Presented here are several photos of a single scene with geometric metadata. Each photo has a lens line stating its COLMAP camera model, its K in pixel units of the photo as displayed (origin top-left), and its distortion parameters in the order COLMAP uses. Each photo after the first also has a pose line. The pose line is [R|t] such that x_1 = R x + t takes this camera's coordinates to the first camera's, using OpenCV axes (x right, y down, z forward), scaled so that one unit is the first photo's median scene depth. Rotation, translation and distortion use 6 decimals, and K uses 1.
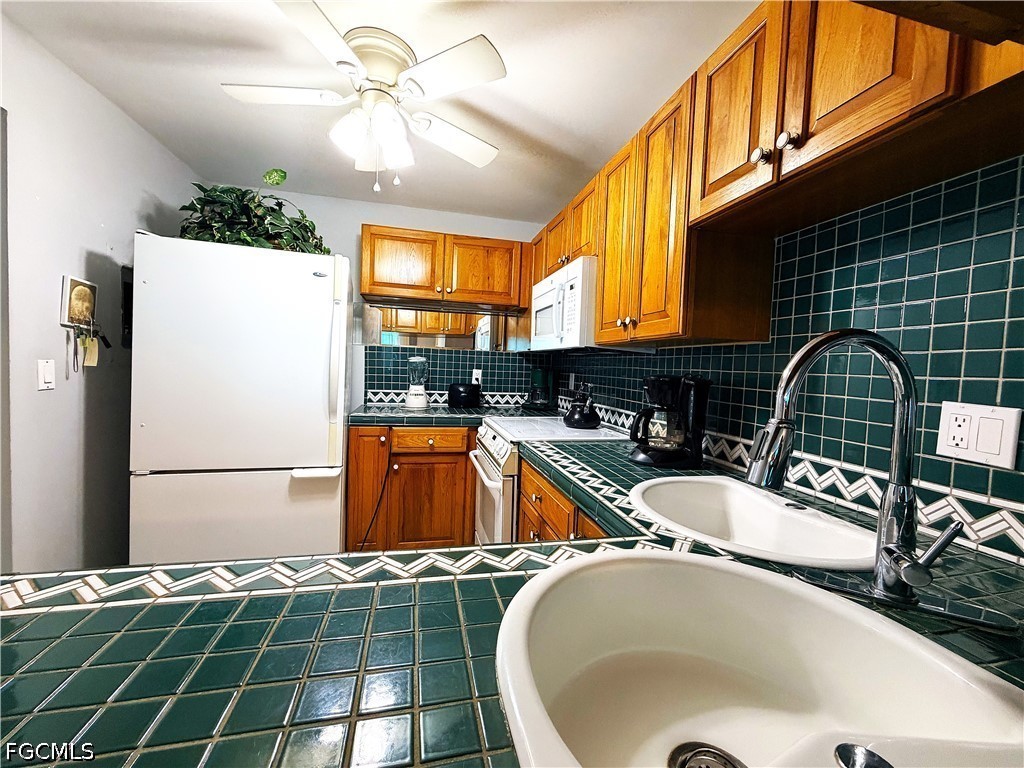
lens RADIAL K [[408.0, 0, 507.6], [0, 408.0, 379.2], [0, 0, 1]] dist [0.002061, -0.001059]
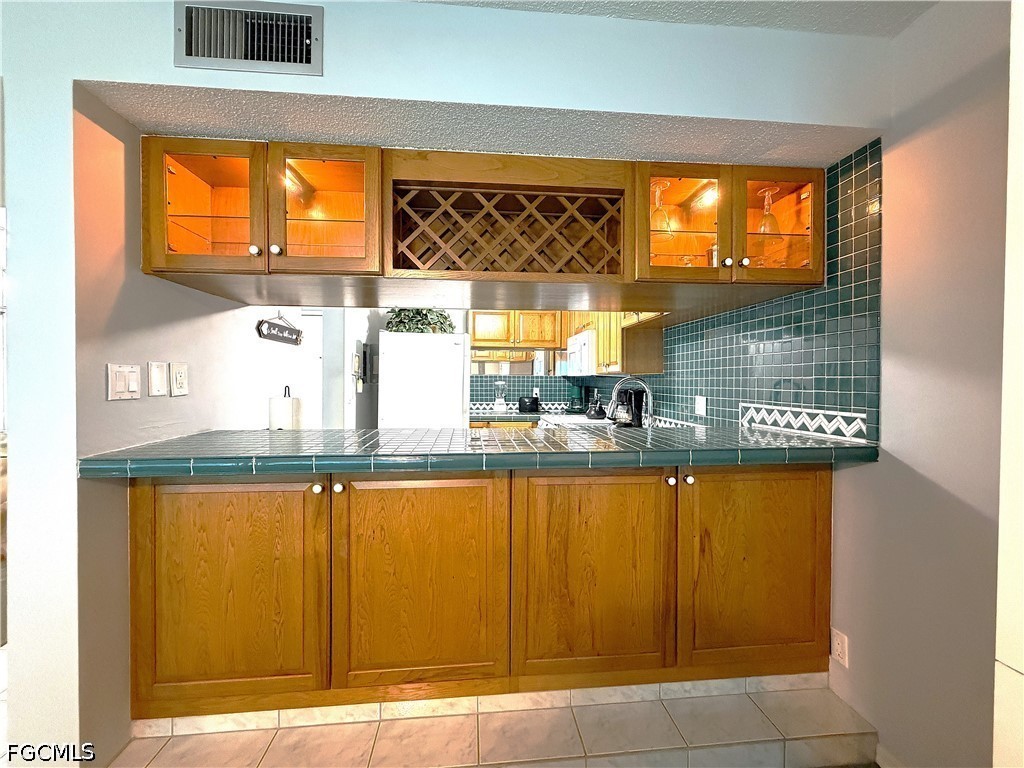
lens RADIAL K [[408.0, 0, 507.6], [0, 408.0, 382.8], [0, 0, 1]] dist [0.002061, -0.001059]
pose [[0.989721, -0.033240, -0.139094, 0.037575], [0.029021, 0.999058, -0.032252, 0.004842], [0.140036, 0.027883, 0.989754, -0.600279]]
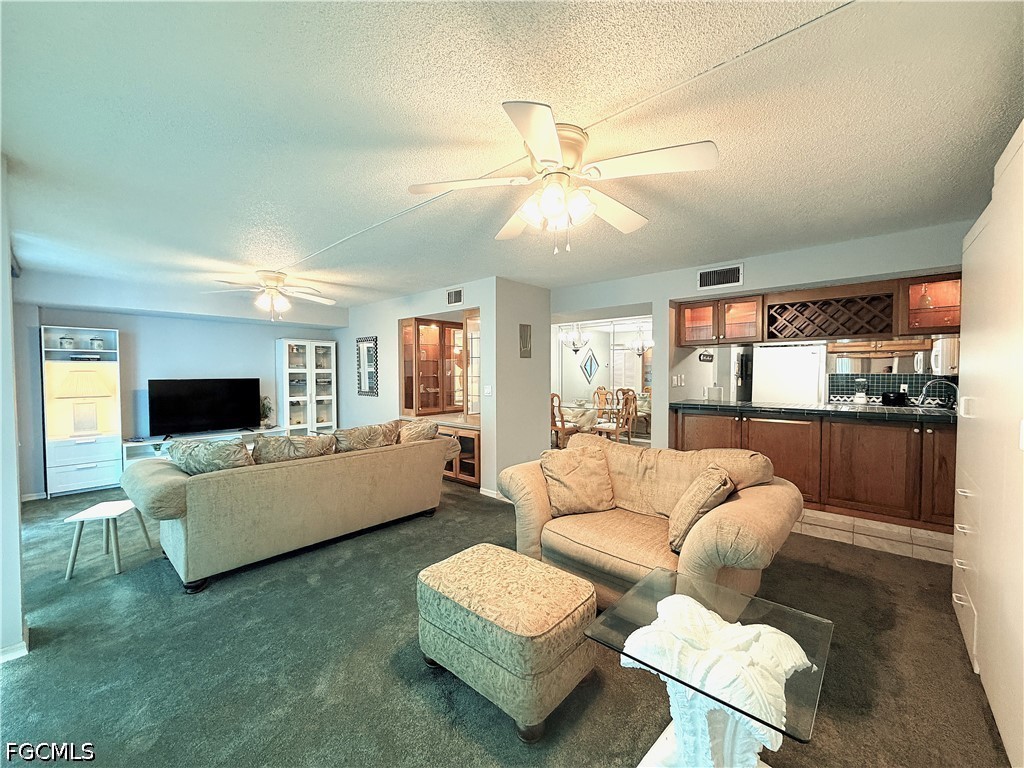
lens RADIAL K [[408.0, 0, 509.4], [0, 408.0, 383.4], [0, 0, 1]] dist [0.002061, -0.001059]
pose [[0.576323, -0.016491, -0.817055, 0.413717], [-0.003488, 0.999738, -0.022638, 0.019487], [0.817214, 0.015897, 0.576114, -1.530161]]
